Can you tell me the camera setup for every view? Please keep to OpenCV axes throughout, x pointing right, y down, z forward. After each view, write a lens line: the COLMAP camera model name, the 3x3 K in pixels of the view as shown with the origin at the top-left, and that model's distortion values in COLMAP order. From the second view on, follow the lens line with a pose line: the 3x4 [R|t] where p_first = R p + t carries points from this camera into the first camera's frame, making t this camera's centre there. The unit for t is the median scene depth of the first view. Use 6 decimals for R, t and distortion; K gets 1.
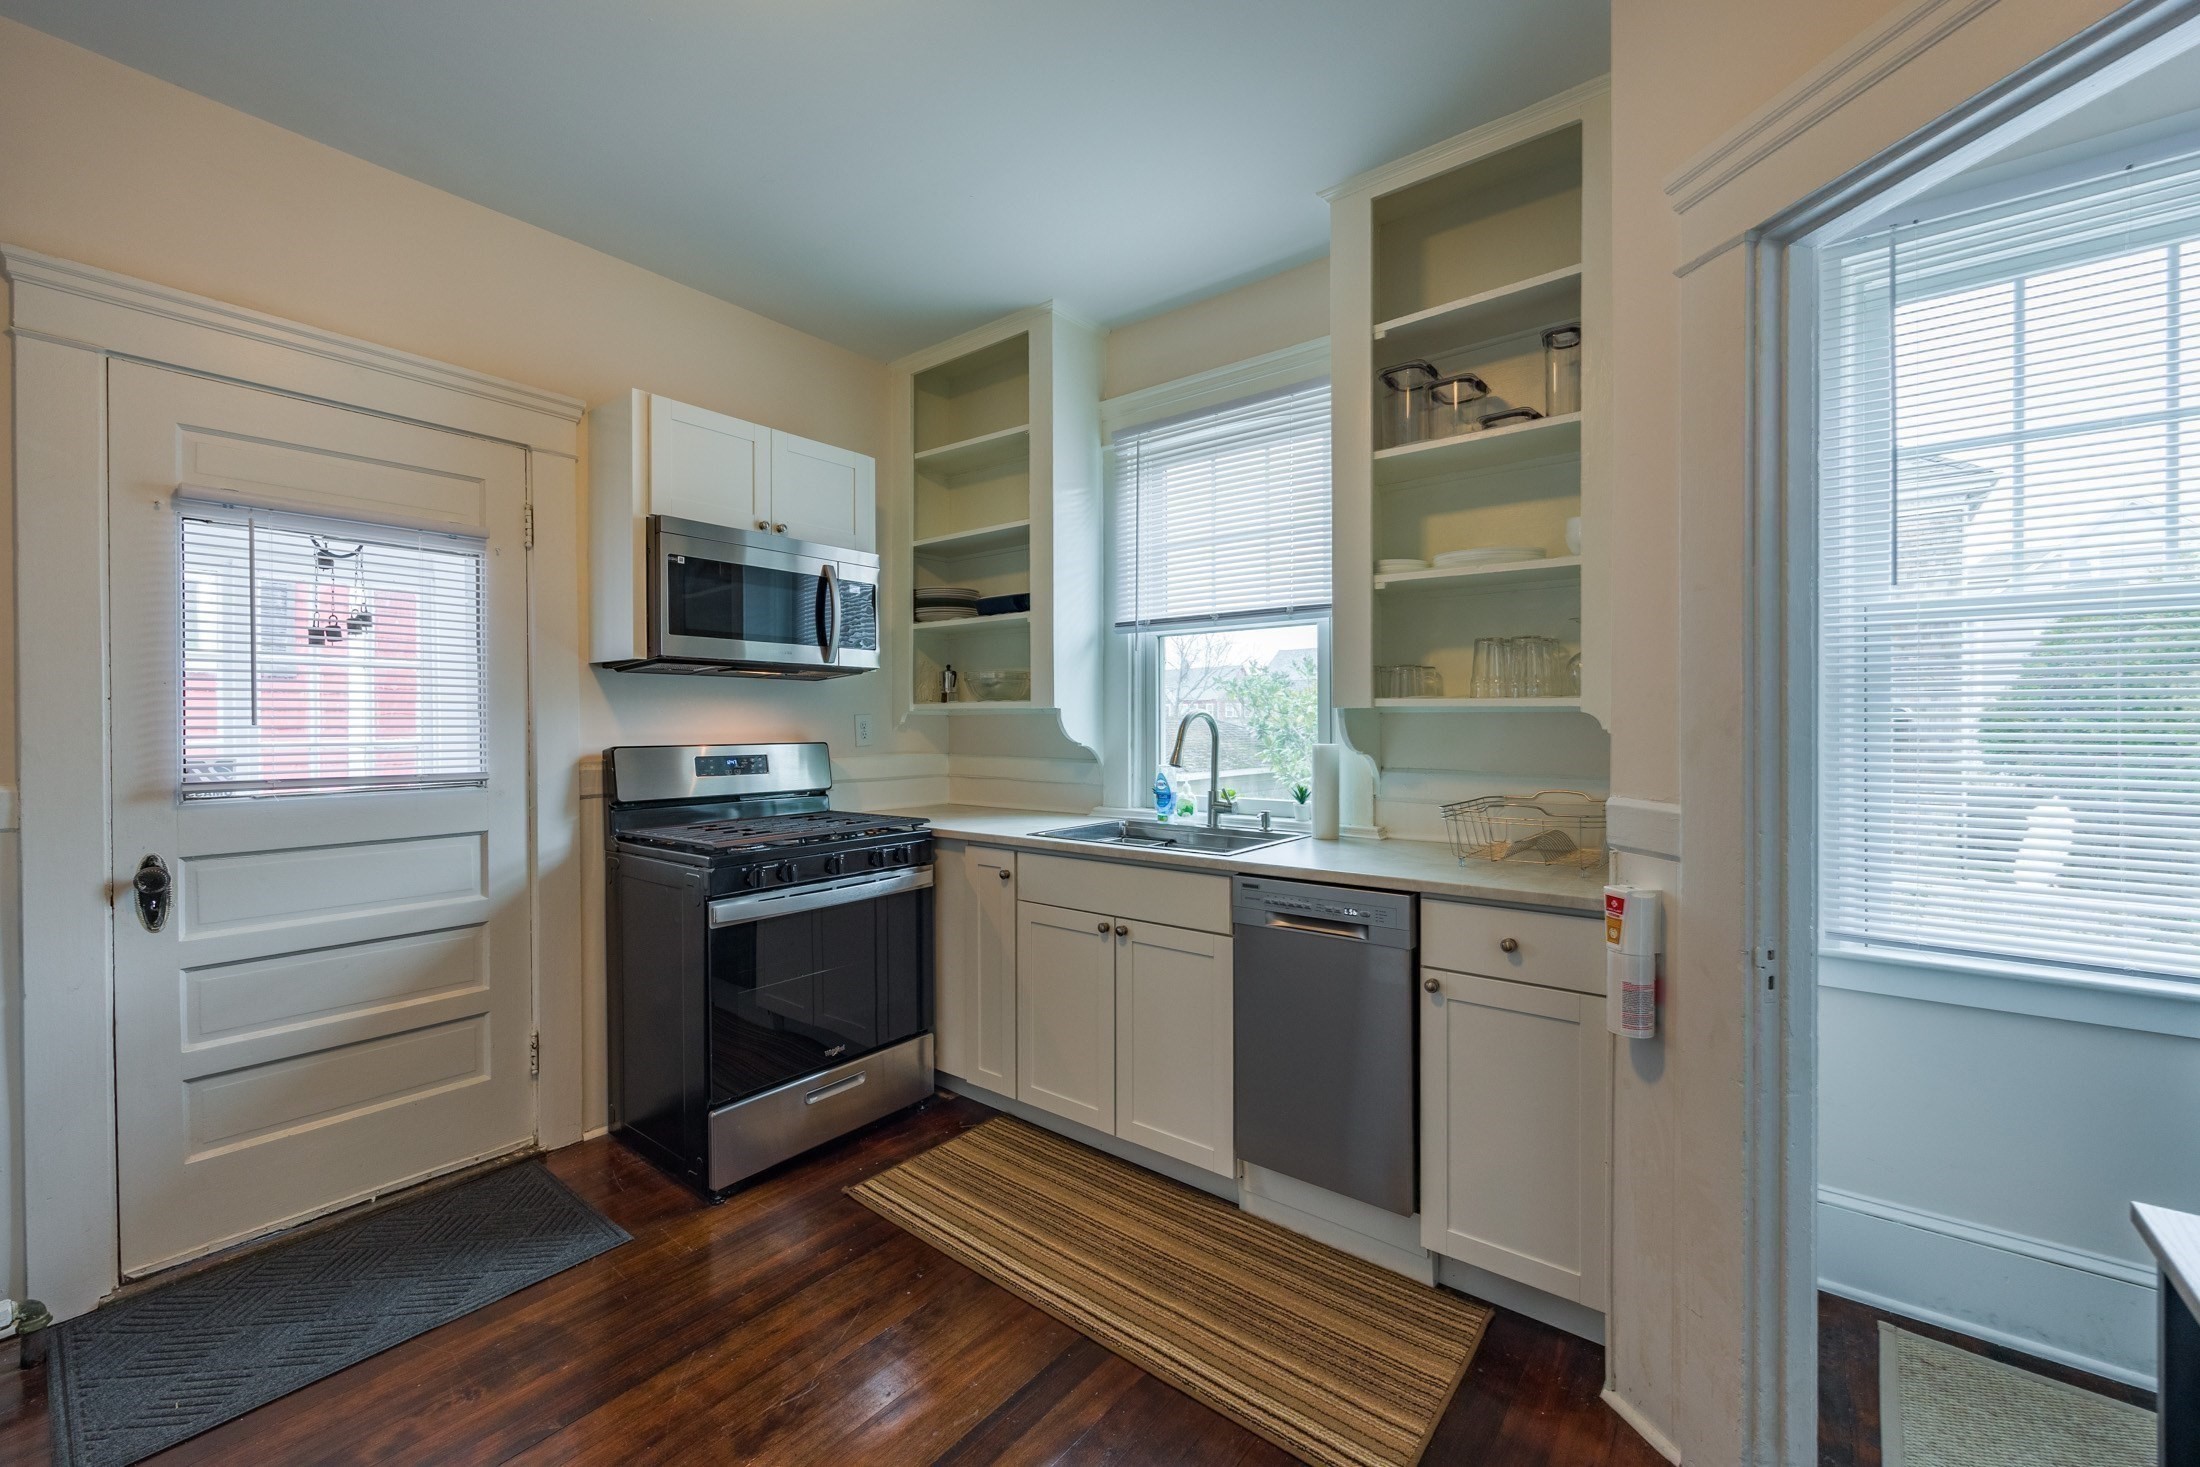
lens RADIAL K [[881.6, 0, 1102.2], [0, 881.6, 720.4], [0, 0, 1]] dist [-0.002303, -0.000247]
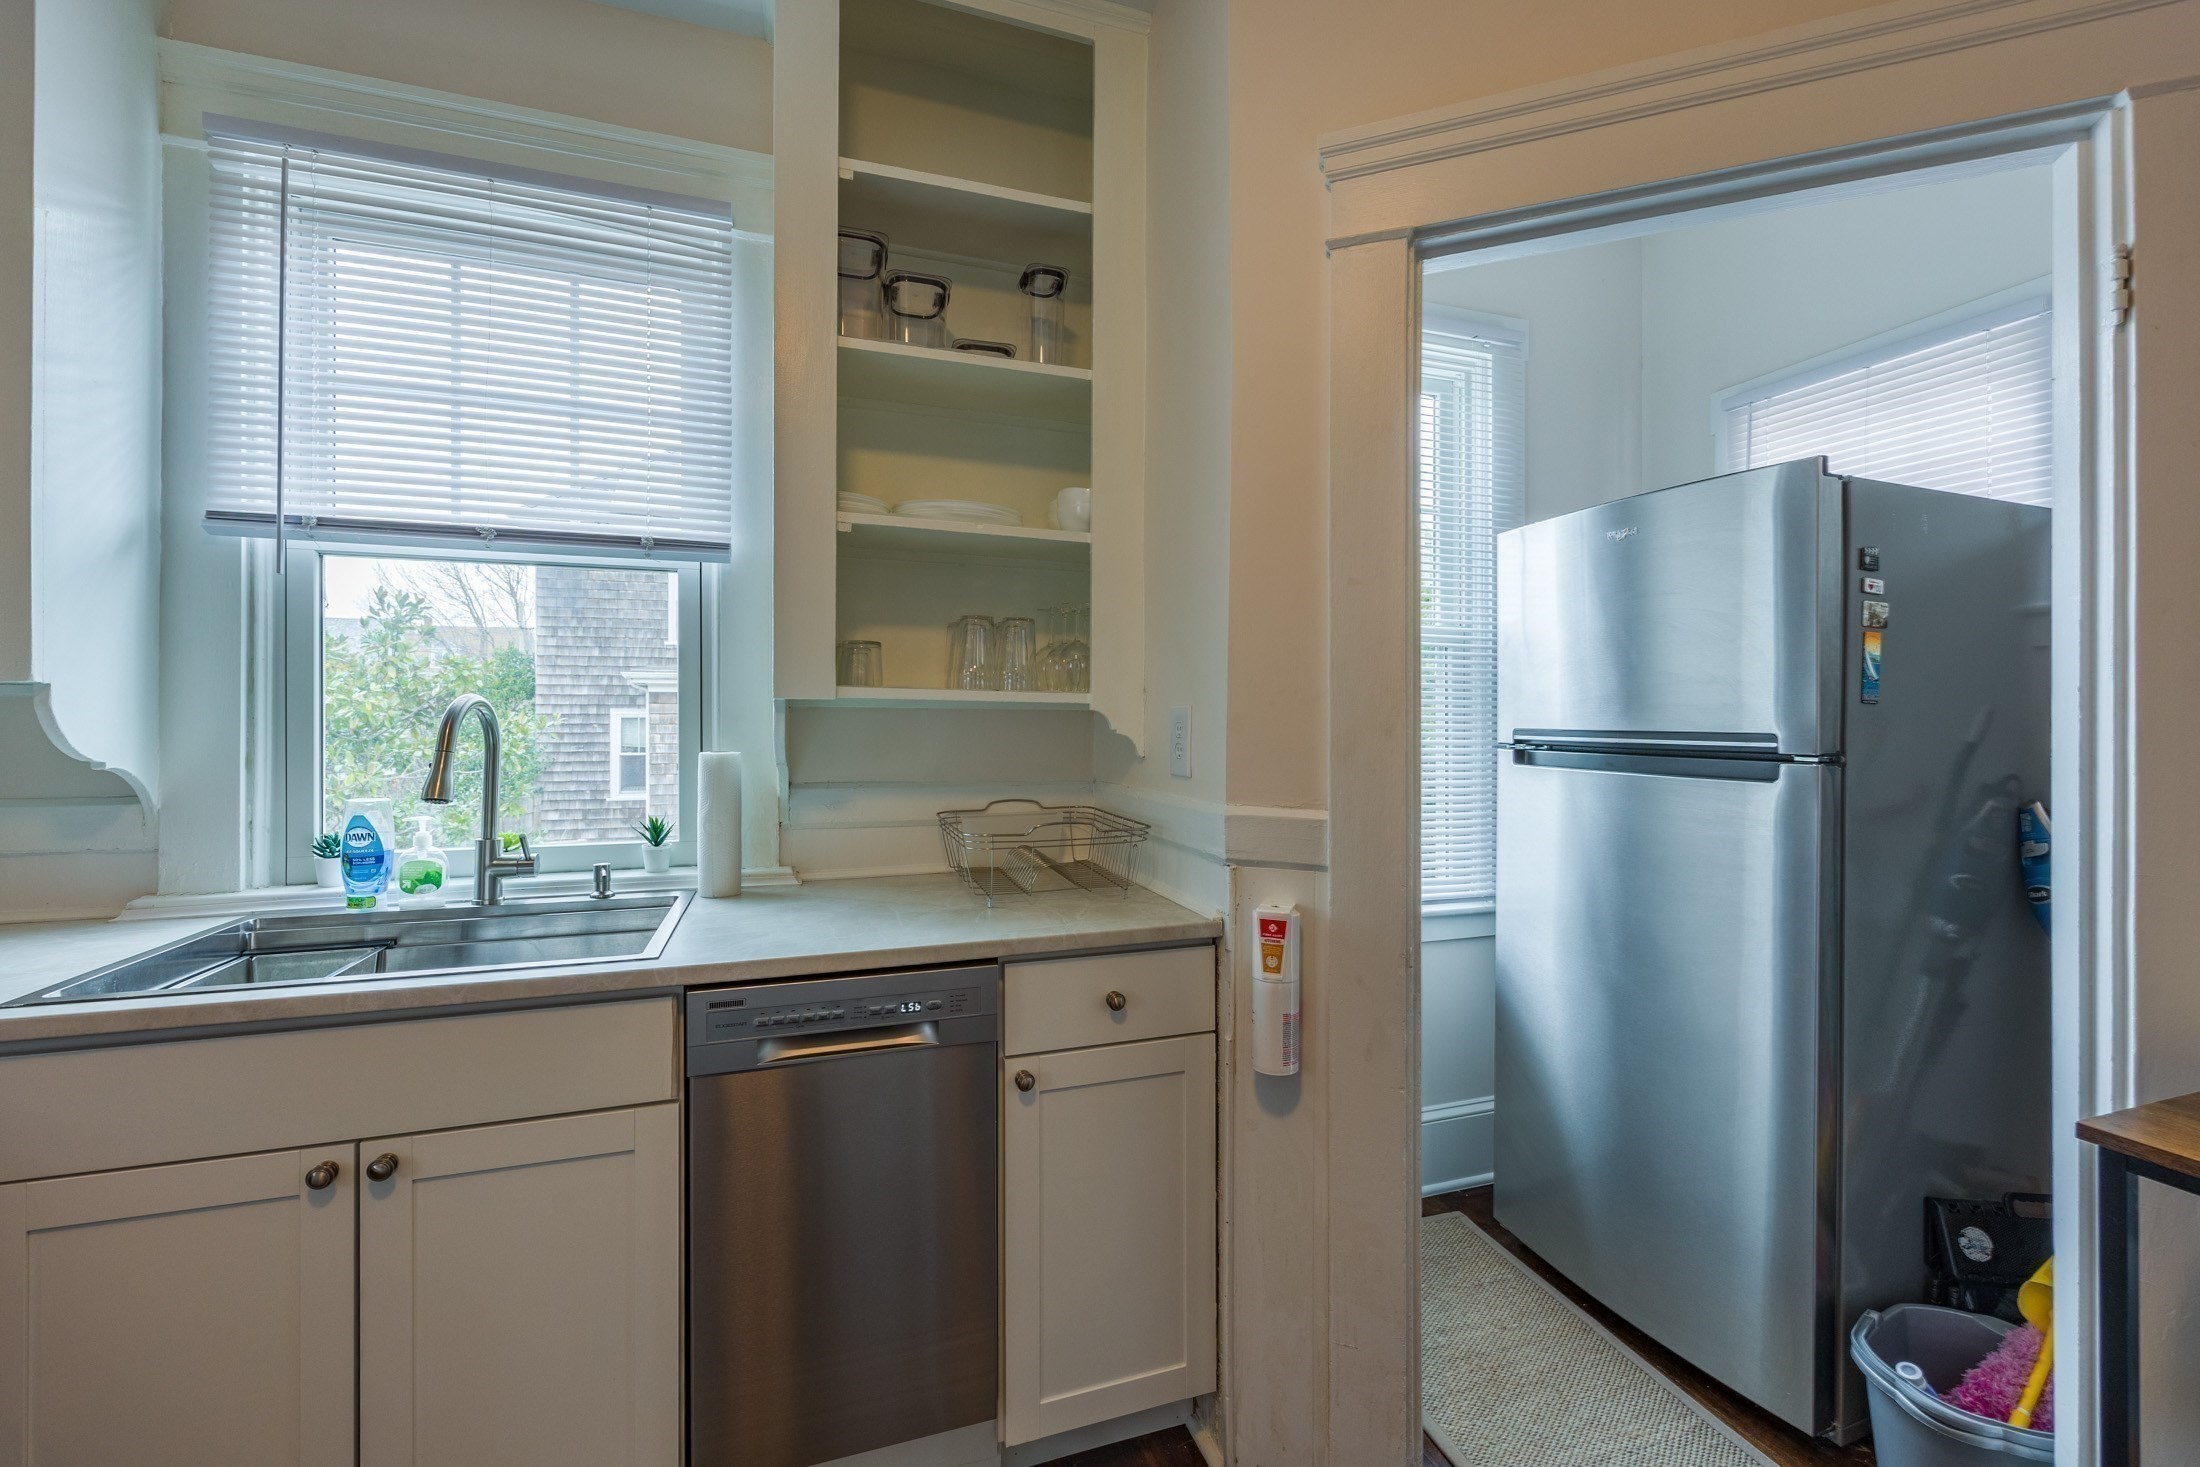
lens RADIAL K [[881.6, 0, 1102.2], [0, 881.6, 720.4], [0, 0, 1]] dist [-0.002303, -0.000247]
pose [[0.541097, 0.007545, 0.840926, -0.151157], [-0.006761, 0.999966, -0.004622, 0.003711], [-0.840933, -0.003184, 0.541130, 0.402326]]
